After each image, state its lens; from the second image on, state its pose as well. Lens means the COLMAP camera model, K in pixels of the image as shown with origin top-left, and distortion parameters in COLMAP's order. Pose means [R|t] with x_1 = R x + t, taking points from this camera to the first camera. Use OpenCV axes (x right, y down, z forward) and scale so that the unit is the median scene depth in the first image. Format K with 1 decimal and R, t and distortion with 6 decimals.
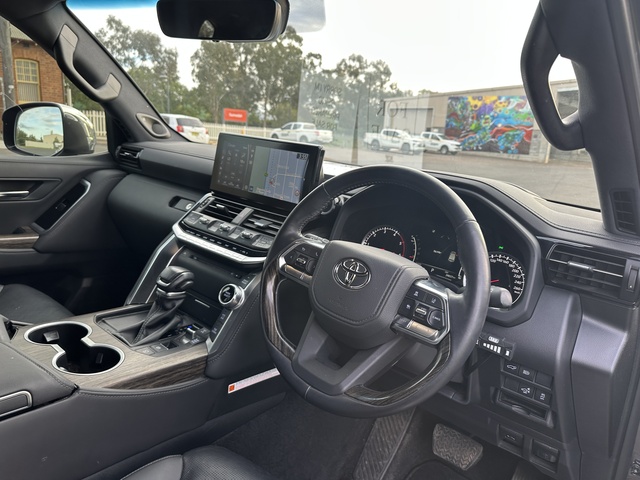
lens RADIAL K [[454.8, 0, 324.4], [0, 454.8, 244.2], [0, 0, 1]] dist [0.013135, -0.028392]
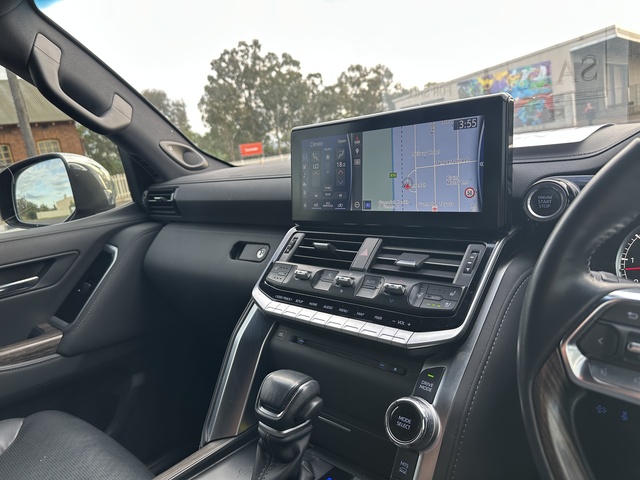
lens RADIAL K [[454.8, 0, 320.8], [0, 454.8, 241.4], [0, 0, 1]] dist [0.013135, -0.028392]
pose [[0.976031, -0.202903, -0.078695, -0.145164], [0.199526, 0.978681, -0.048719, -0.046892], [0.086902, 0.031850, 0.995708, 0.322701]]
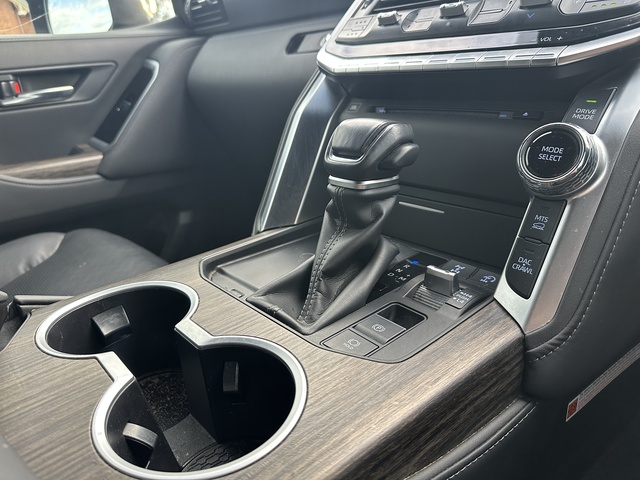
lens RADIAL K [[454.8, 0, 319.2], [0, 454.8, 241.0], [0, 0, 1]] dist [0.013135, -0.028392]
pose [[0.969366, -0.123708, -0.212194, -0.203700], [0.154776, 0.978457, 0.136628, 0.065660], [0.190720, -0.165285, 0.967629, 0.412765]]
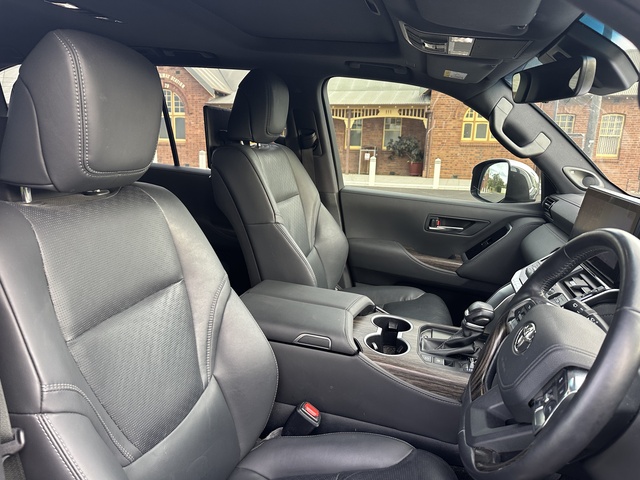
lens RADIAL K [[454.8, 0, 314.3], [0, 454.8, 241.3], [0, 0, 1]] dist [0.013135, -0.028392]
pose [[0.418443, 0.134112, -0.898287, 0.333896], [-0.235509, 0.971231, 0.035297, -0.026226], [0.877178, 0.196785, 0.437989, 0.081252]]
